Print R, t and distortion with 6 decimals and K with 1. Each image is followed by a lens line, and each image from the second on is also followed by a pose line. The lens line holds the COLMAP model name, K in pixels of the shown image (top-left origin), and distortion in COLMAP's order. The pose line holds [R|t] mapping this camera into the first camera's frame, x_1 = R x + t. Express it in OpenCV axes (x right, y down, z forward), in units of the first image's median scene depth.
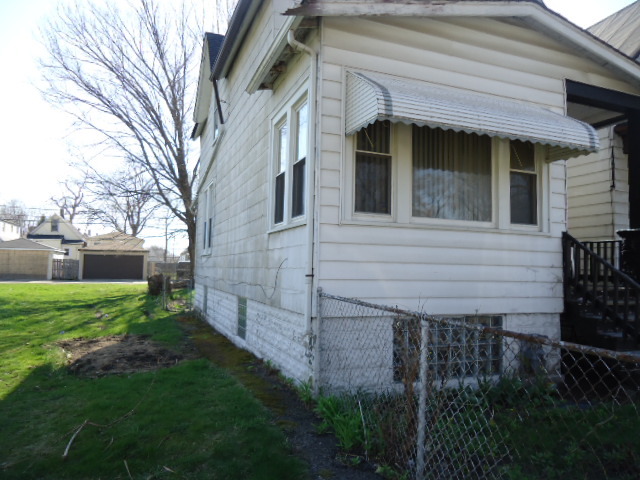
lens RADIAL K [[488.1, 0, 320.0], [0, 488.1, 240.0], [0, 0, 1]] dist [-0.006403, -0.002249]
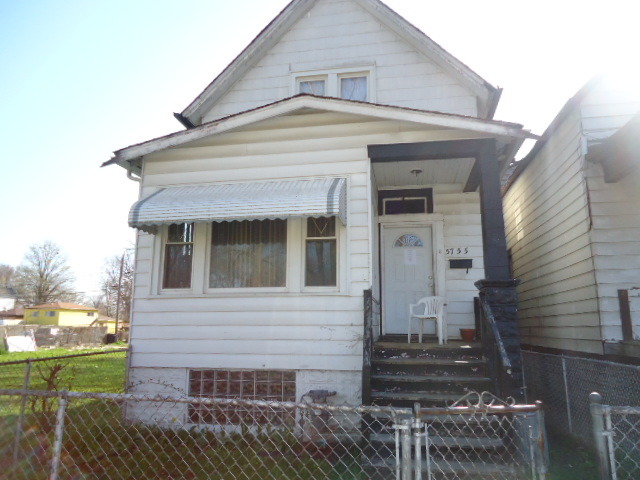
lens RADIAL K [[497.4, 0, 320.0], [0, 497.4, 240.0], [0, 0, 1]] dist [0.004755, 0.001951]
pose [[0.831459, -0.122580, -0.541896, 1.047050], [0.045590, 0.987121, -0.153342, 0.036765], [0.553713, 0.102792, 0.826339, 0.071999]]
